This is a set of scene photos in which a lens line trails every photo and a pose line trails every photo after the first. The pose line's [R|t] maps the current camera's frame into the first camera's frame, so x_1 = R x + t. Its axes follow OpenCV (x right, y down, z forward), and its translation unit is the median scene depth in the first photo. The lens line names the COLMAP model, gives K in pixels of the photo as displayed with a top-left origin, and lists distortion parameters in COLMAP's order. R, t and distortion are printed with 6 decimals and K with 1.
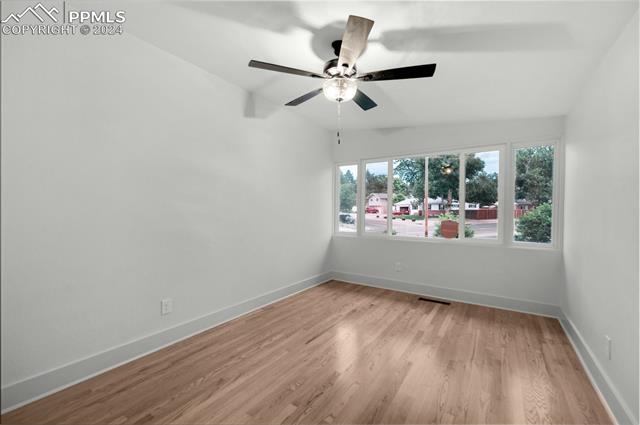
lens RADIAL K [[269.0, 0, 322.0], [0, 269.0, 211.5], [0, 0, 1]] dist [-0.001845, -0.000217]
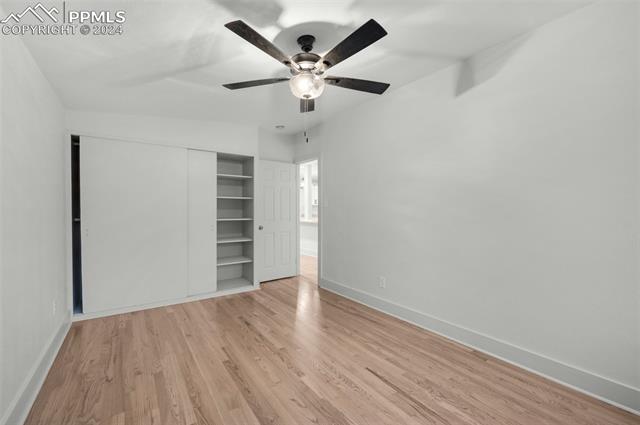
lens RADIAL K [[269.0, 0, 317.6], [0, 269.0, 213.3], [0, 0, 1]] dist [-0.001845, -0.000217]
pose [[-0.361375, 0.003959, -0.932412, 0.608374], [-0.011705, 0.999893, 0.008782, -0.003990], [0.932347, 0.014087, -0.361290, 0.891104]]
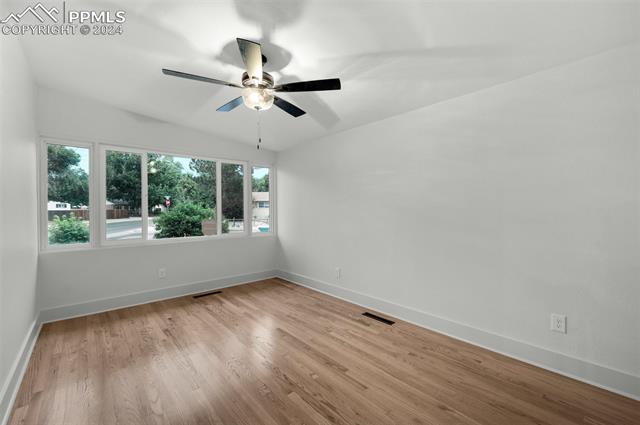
lens RADIAL K [[269.0, 0, 320.9], [0, 269.0, 206.7], [0, 0, 1]] dist [-0.001845, -0.000217]
pose [[0.253491, 0.002373, 0.967335, -0.587608], [0.015153, 0.999865, -0.006424, -0.006981], [-0.967219, 0.016286, 0.253421, 0.316885]]
